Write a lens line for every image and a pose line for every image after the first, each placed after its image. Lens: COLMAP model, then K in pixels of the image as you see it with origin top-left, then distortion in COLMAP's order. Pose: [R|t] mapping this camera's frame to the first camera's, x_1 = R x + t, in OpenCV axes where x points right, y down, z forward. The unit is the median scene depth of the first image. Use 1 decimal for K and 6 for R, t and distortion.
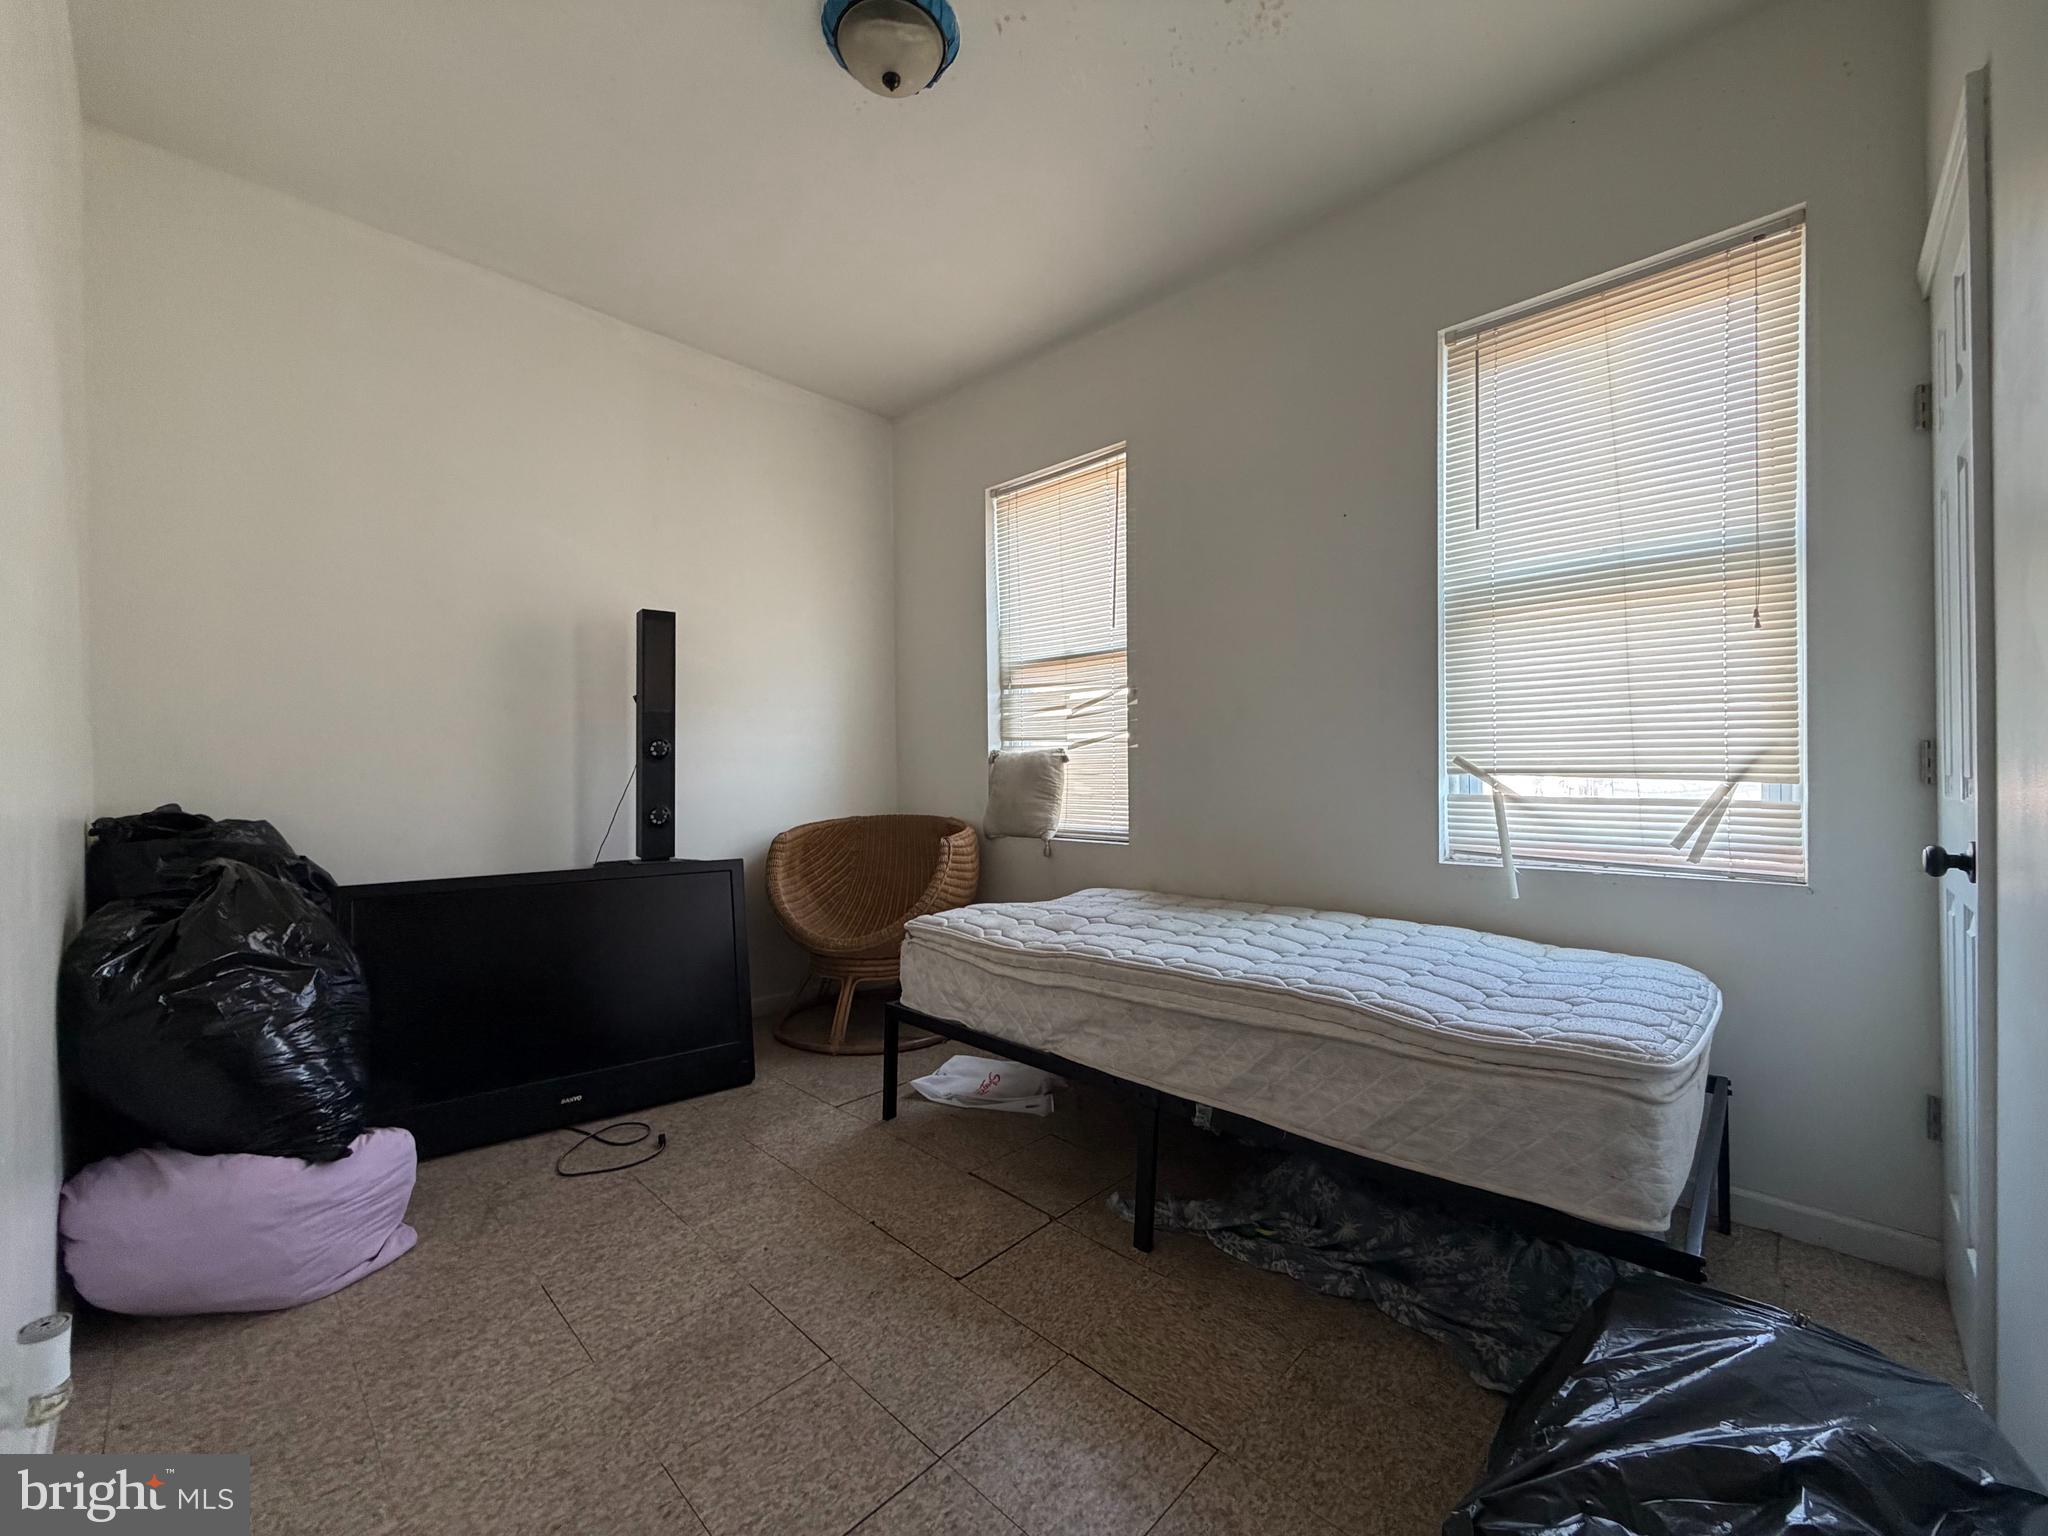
lens RADIAL K [[817.9, 0, 1016.2], [0, 817.9, 771.6], [0, 0, 1]] dist [0.002236, 0.000090]
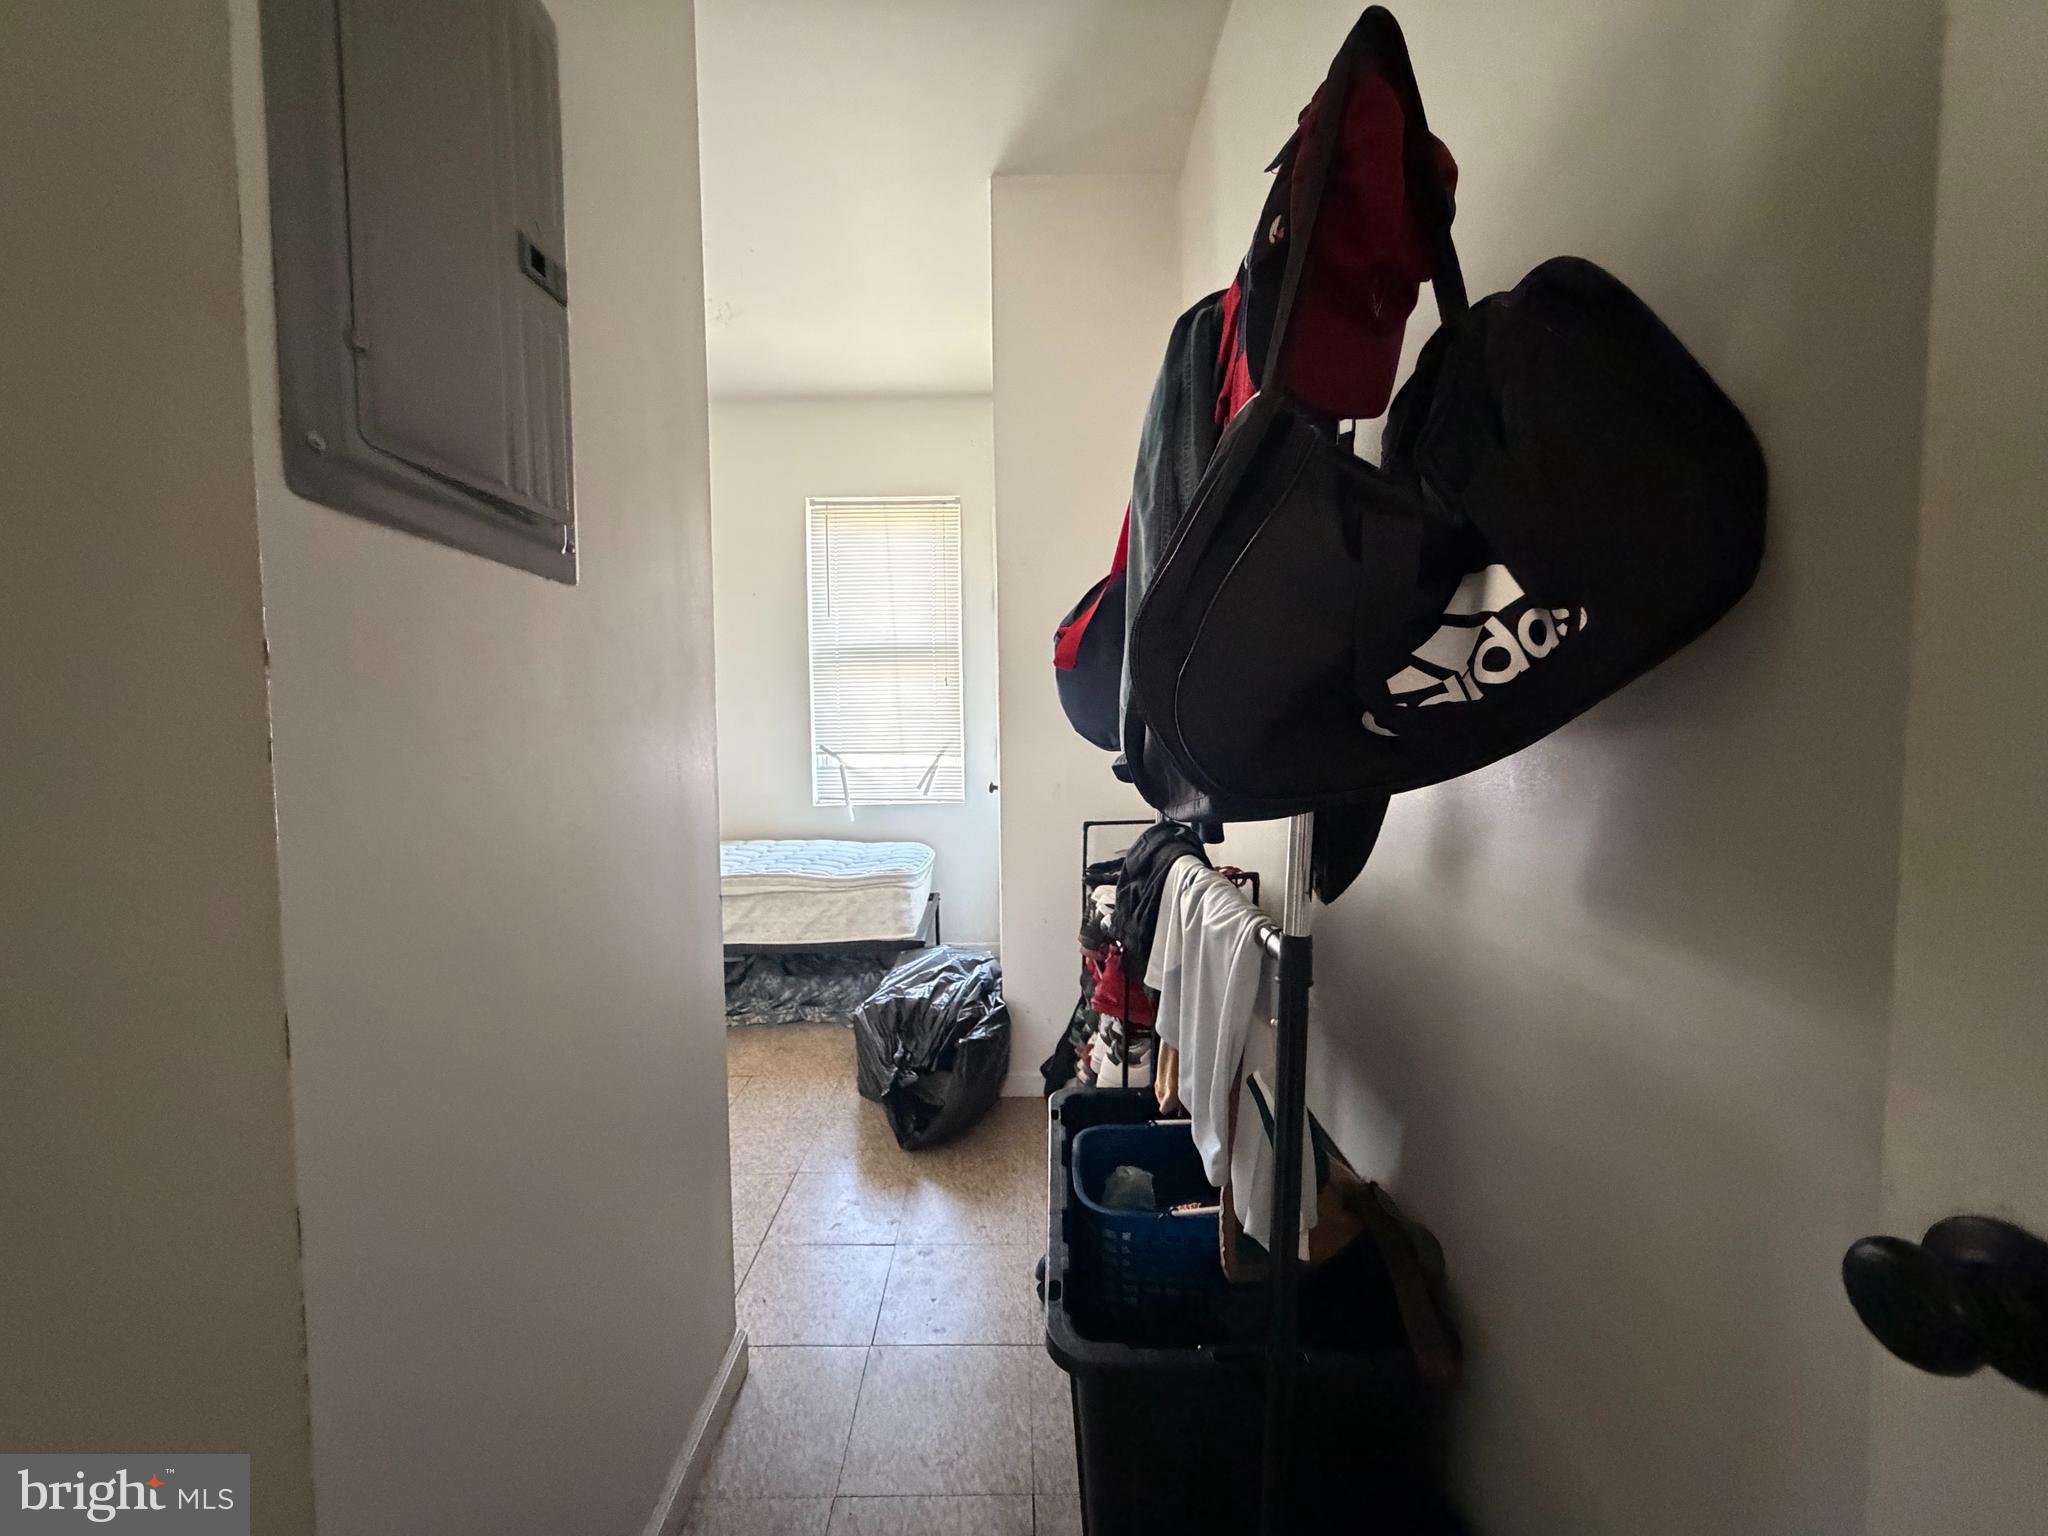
lens RADIAL K [[817.9, 0, 1017.9], [0, 817.9, 776.9], [0, 0, 1]] dist [0.002236, 0.000090]
pose [[0.705190, -0.044395, 0.707627, -0.542741], [0.008795, 0.998509, 0.053880, -0.053216], [-0.708964, -0.031772, 0.704529, -0.719581]]
